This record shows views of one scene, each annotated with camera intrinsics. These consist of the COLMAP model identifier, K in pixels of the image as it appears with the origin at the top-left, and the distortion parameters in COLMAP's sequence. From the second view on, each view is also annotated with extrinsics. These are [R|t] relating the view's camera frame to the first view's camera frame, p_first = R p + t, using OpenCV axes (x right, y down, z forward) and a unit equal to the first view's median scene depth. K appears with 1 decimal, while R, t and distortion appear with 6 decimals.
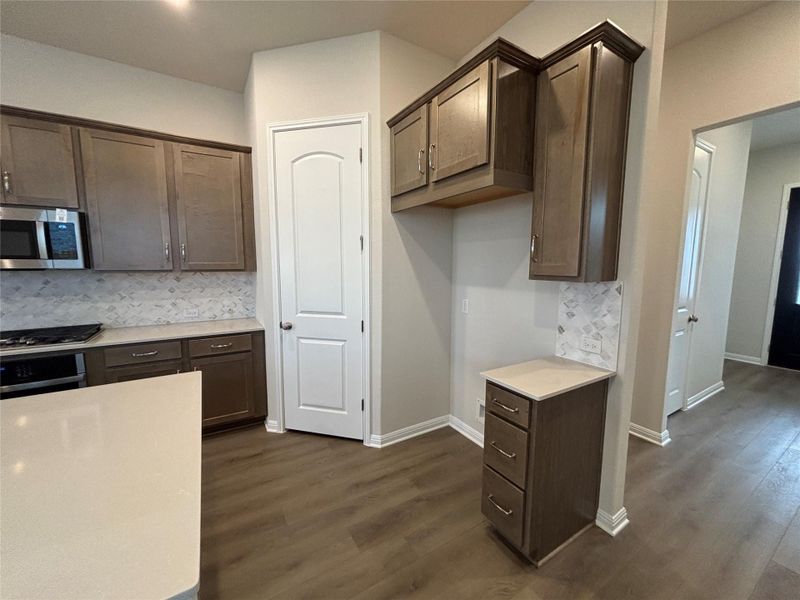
lens RADIAL K [[321.3, 0, 400.0], [0, 321.3, 299.0], [0, 0, 1]] dist [0.002717, 0.000001]
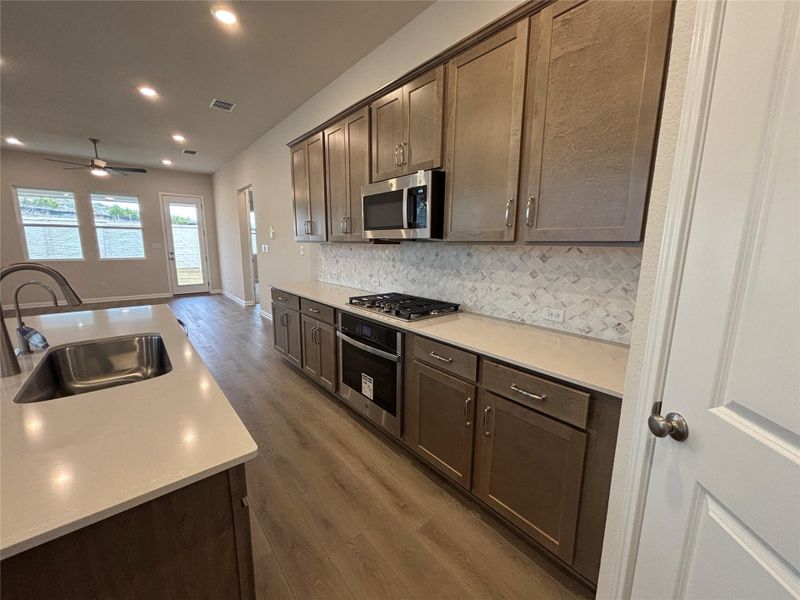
lens RADIAL K [[321.3, 0, 391.3], [0, 321.3, 298.4], [0, 0, 1]] dist [0.002717, 0.000001]
pose [[0.137429, 0.164599, -0.976740, -0.118328], [-0.122834, 0.981316, 0.148087, -0.047030], [0.982866, 0.099625, 0.155080, 0.719041]]
